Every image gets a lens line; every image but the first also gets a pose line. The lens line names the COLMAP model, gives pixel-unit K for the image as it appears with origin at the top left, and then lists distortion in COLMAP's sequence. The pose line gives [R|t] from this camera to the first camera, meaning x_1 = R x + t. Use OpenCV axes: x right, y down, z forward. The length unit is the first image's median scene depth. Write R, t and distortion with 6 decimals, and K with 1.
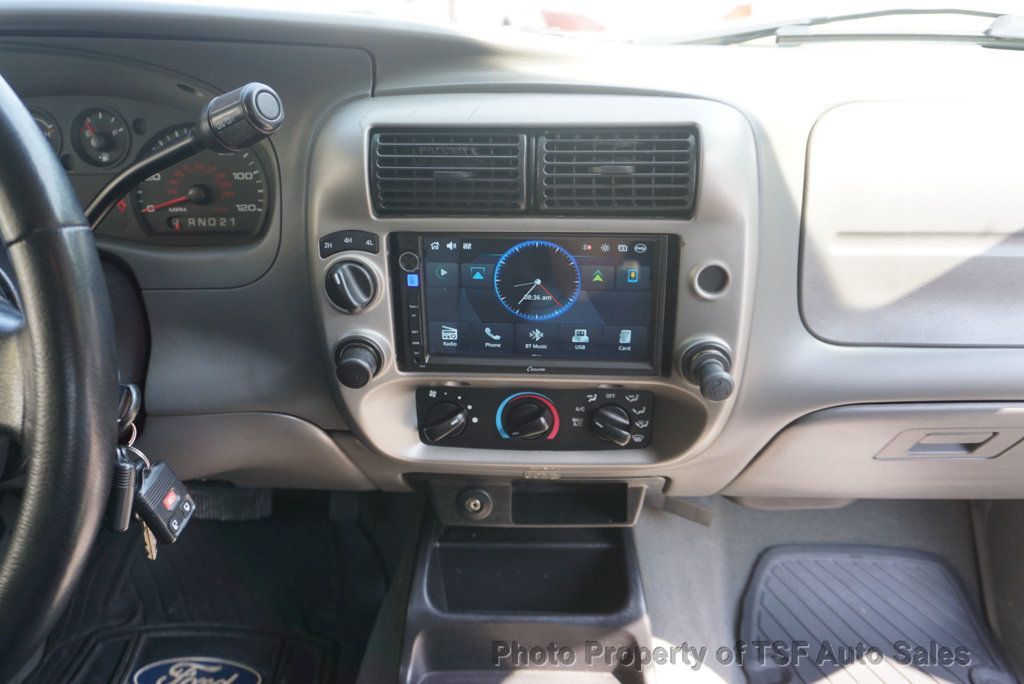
lens RADIAL K [[831.0, 0, 512.0], [0, 831.0, 342.0], [0, 0, 1]] dist [-0.016795, -0.007081]
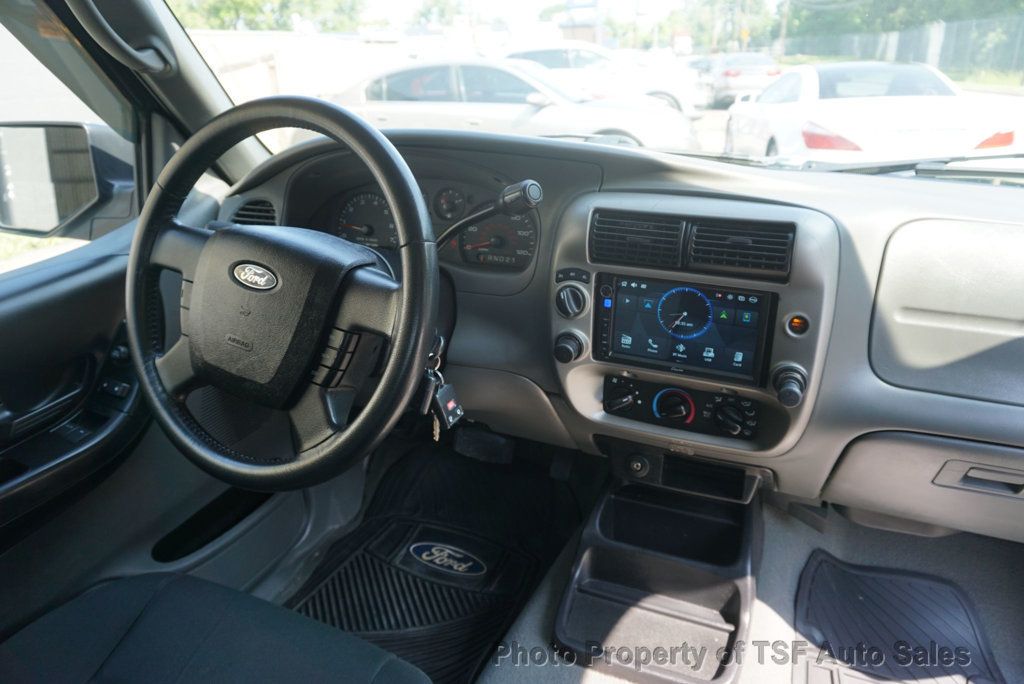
lens RADIAL K [[678.0, 0, 512.0], [0, 678.0, 342.0], [0, 0, 1]] dist [-0.071986, 0.069686]
pose [[0.933286, 0.139074, -0.331114, 0.151715], [-0.161572, 0.985997, -0.041276, 0.083882], [0.320737, 0.092021, 0.942688, -0.299226]]
